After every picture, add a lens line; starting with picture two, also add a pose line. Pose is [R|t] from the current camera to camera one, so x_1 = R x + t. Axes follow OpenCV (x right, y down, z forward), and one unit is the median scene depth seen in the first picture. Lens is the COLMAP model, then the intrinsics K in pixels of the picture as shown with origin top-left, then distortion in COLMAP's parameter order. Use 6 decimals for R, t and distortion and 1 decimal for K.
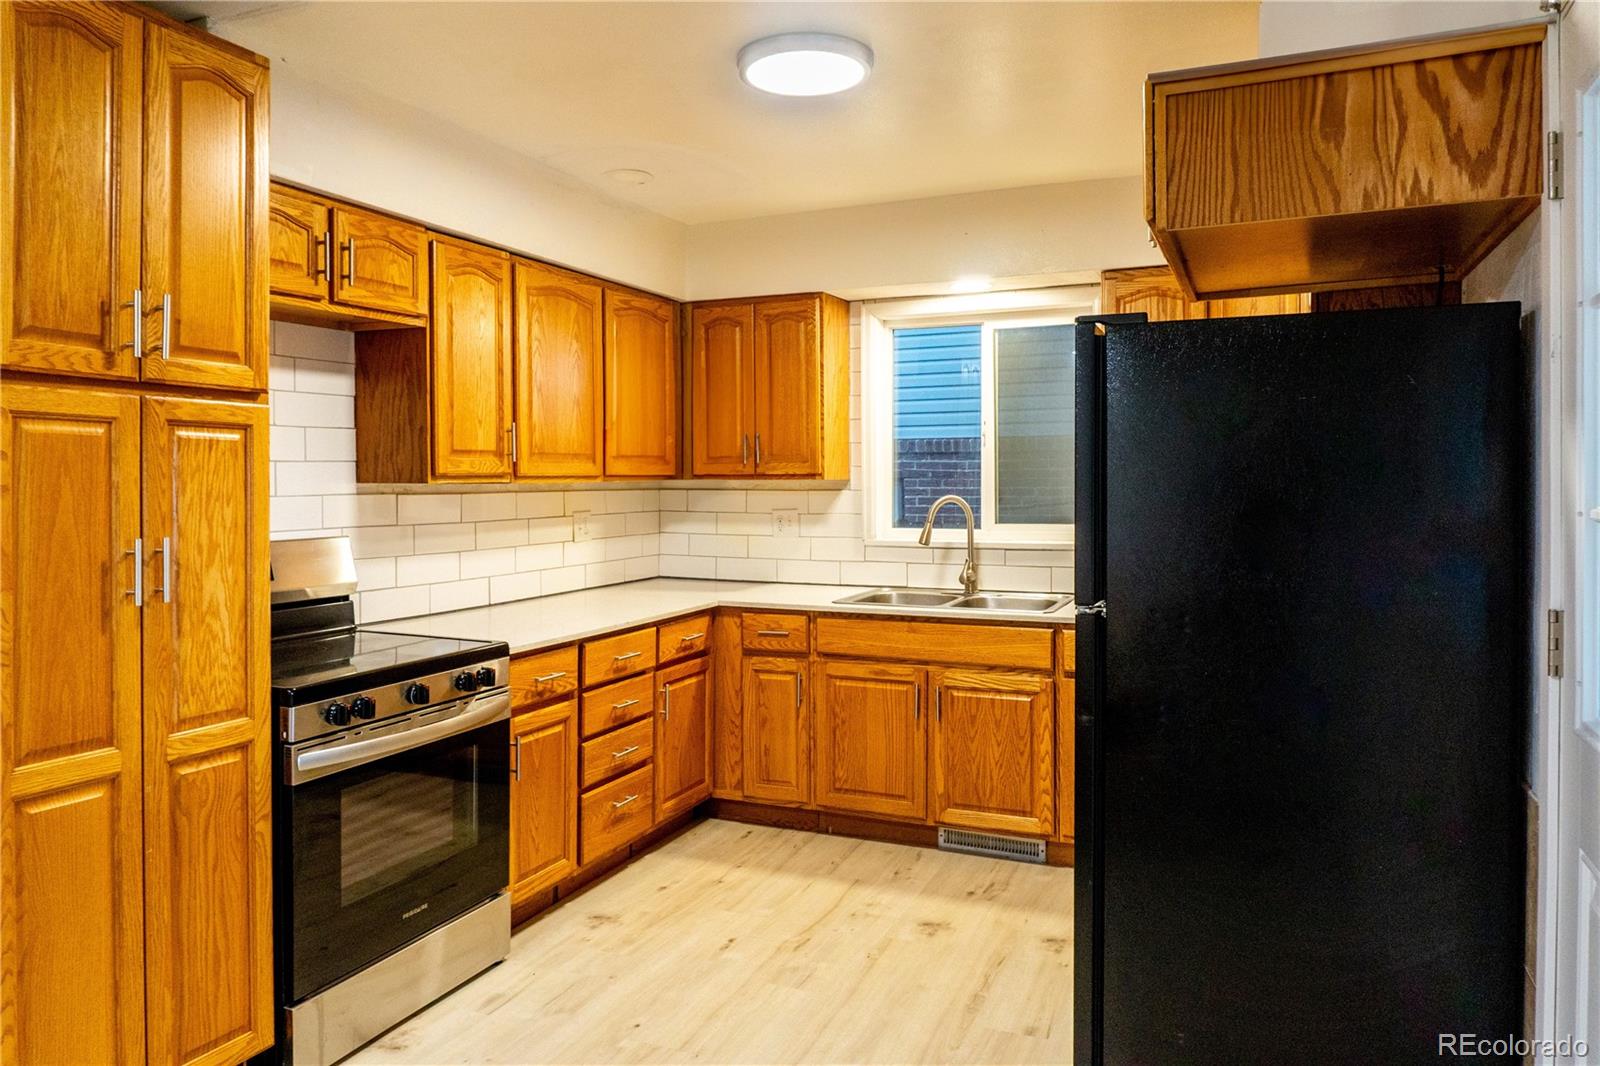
lens RADIAL K [[1104.4, 0, 798.9], [0, 1104.4, 525.4], [0, 0, 1]] dist [-0.028792, -0.000332]
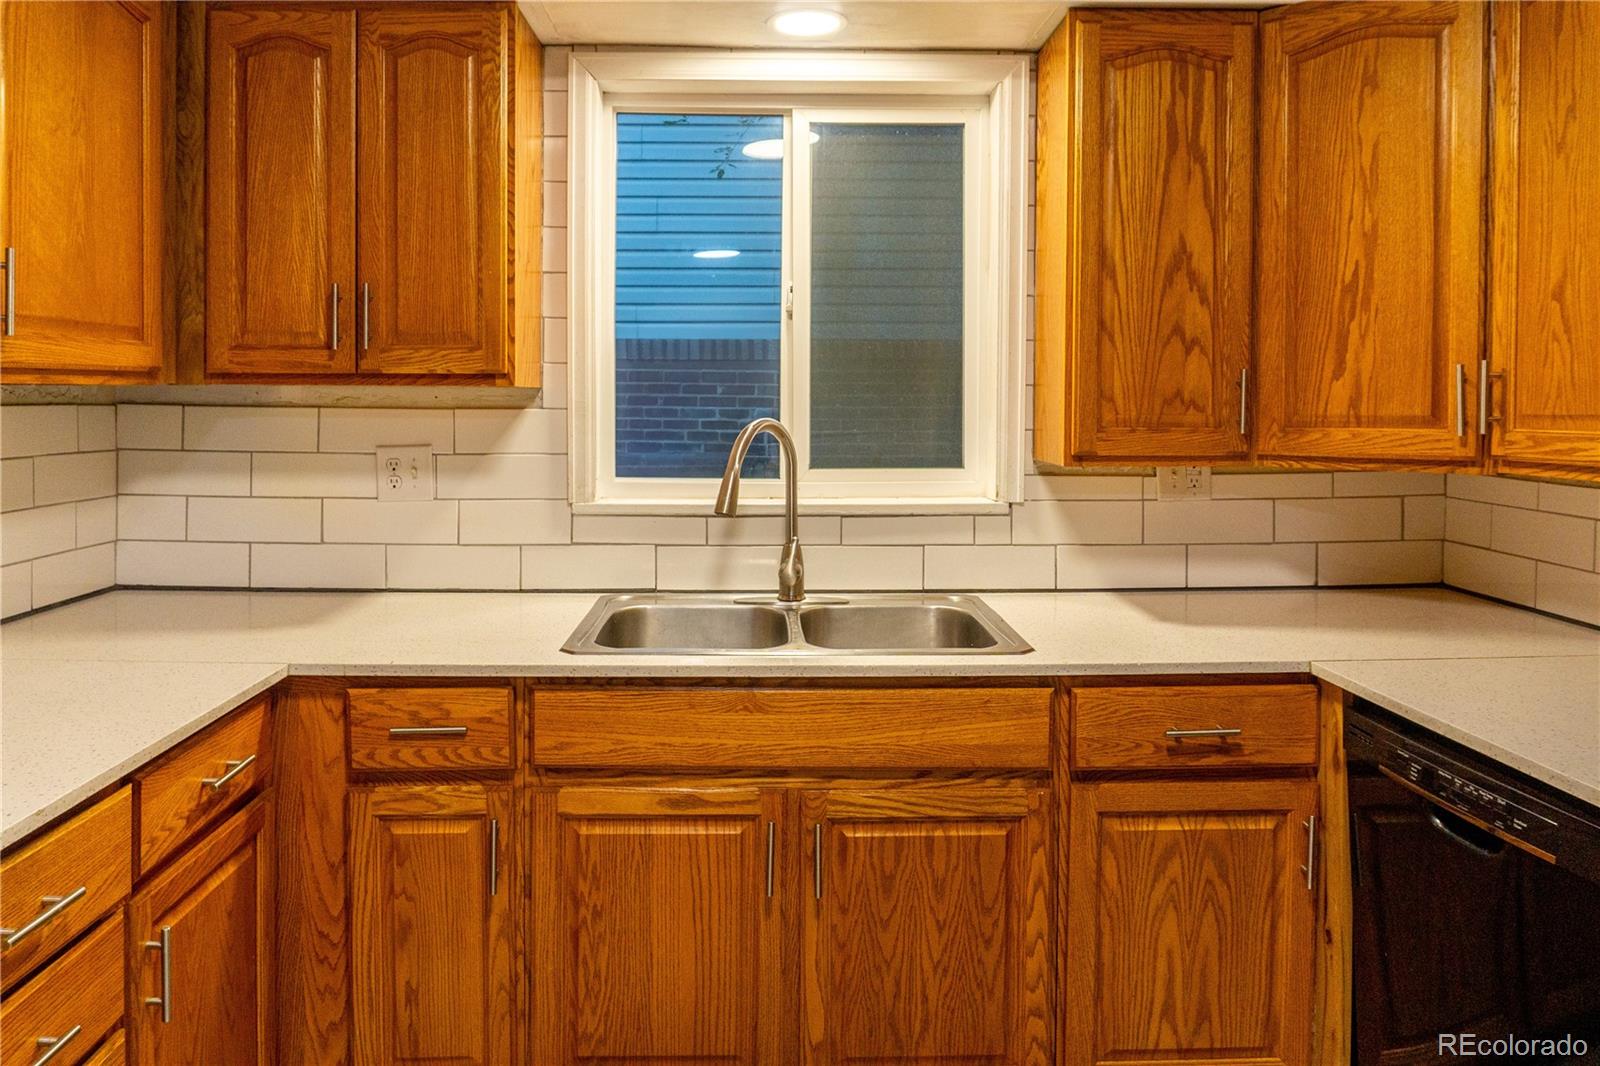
lens RADIAL K [[1104.4, 0, 788.1], [0, 1104.4, 427.7], [0, 0, 1]] dist [-0.028792, -0.000332]
pose [[0.903594, -0.002770, 0.428382, -0.080774], [0.010469, 0.999823, -0.015616, -0.015060], [-0.428263, 0.018596, 0.903463, 0.541436]]
